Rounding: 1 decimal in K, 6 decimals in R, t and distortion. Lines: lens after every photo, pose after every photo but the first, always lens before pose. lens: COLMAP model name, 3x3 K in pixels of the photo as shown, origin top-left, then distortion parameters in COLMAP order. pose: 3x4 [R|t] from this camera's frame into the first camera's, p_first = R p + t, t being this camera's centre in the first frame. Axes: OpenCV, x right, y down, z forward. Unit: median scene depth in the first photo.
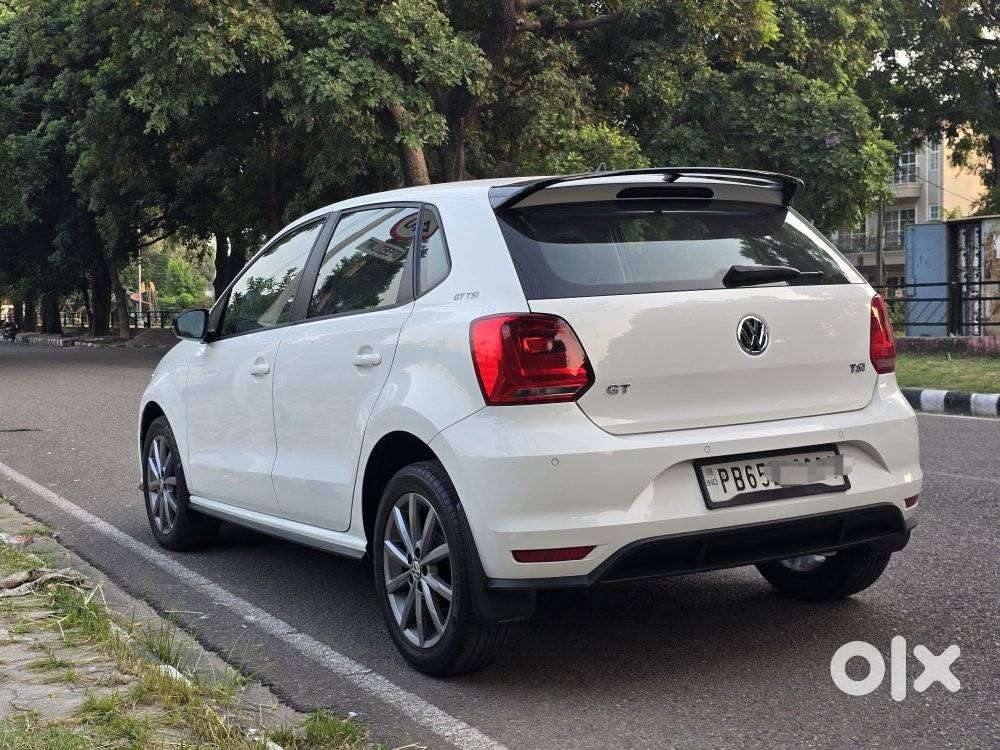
lens RADIAL K [[1336.0, 0, 500.0], [0, 1336.0, 375.0], [0, 0, 1]] dist [0.154230, -0.475475]
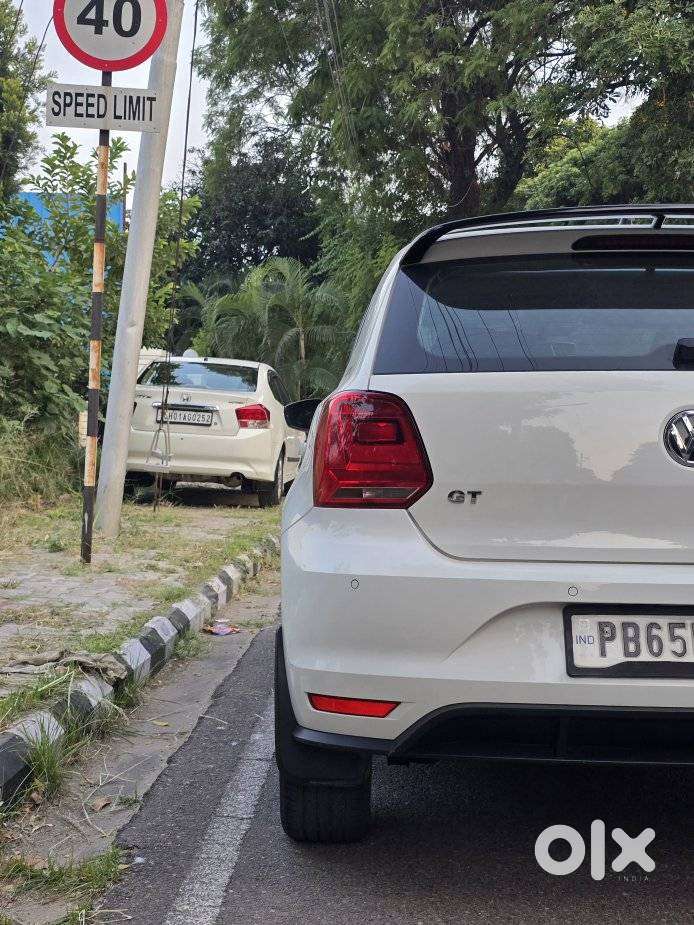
lens RADIAL K [[1337.5, 0, 347.0], [0, 1337.5, 462.5], [0, 0, 1]] dist [0.202369, -0.681602]
pose [[0.853444, 0.057332, -0.518021, 0.405327], [-0.074001, 0.997191, -0.011552, 0.004650], [0.515904, 0.048193, 0.855290, 0.317665]]
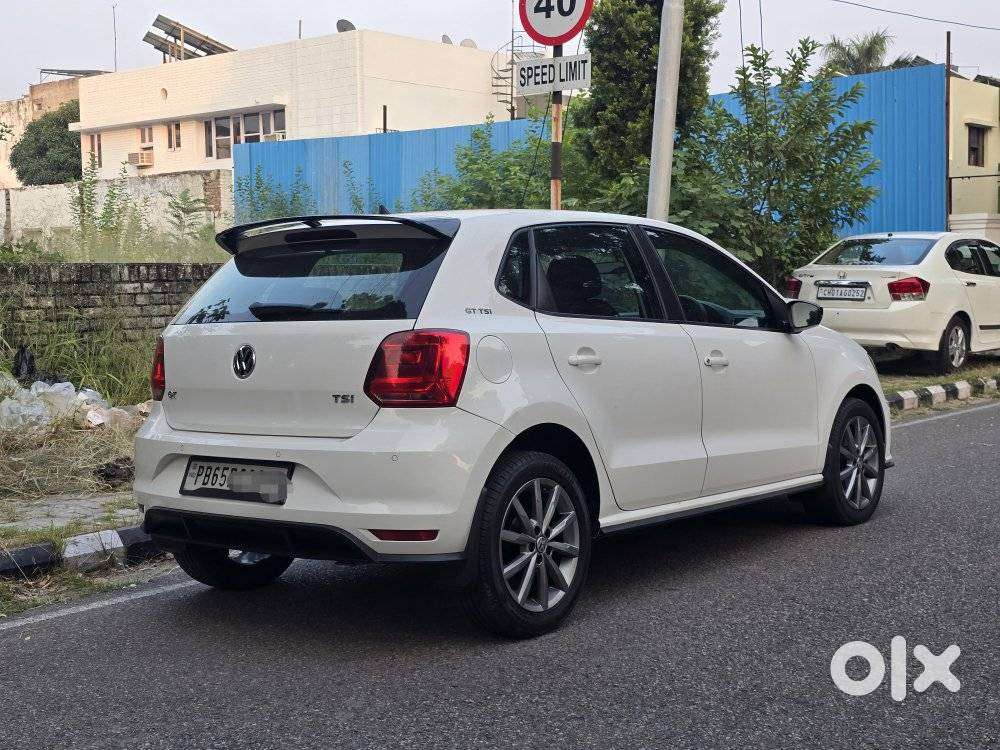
lens RADIAL K [[1336.0, 0, 500.0], [0, 1336.0, 375.0], [0, 0, 1]] dist [0.154230, -0.475475]
pose [[0.356513, 0.076342, -0.931166, 1.413438], [-0.036870, 0.997029, 0.067625, -0.109046], [0.933563, 0.010222, 0.358268, 0.798227]]
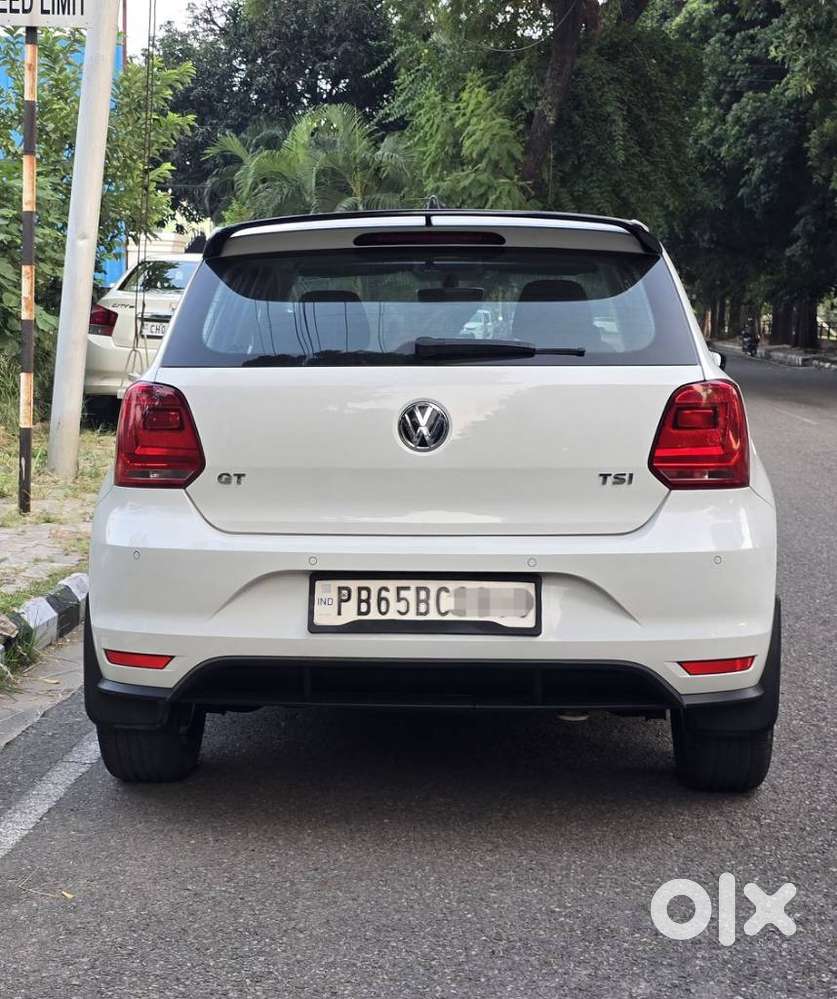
lens RADIAL K [[1768.5, 0, 361.2], [0, 1768.5, 495.5], [0, 0, 1]] dist [0.235520, -0.912345]
pose [[0.821187, 0.091197, -0.563325, 0.767195], [-0.061644, 0.995548, 0.071308, -0.062206], [0.567320, -0.023832, 0.823153, 0.116675]]
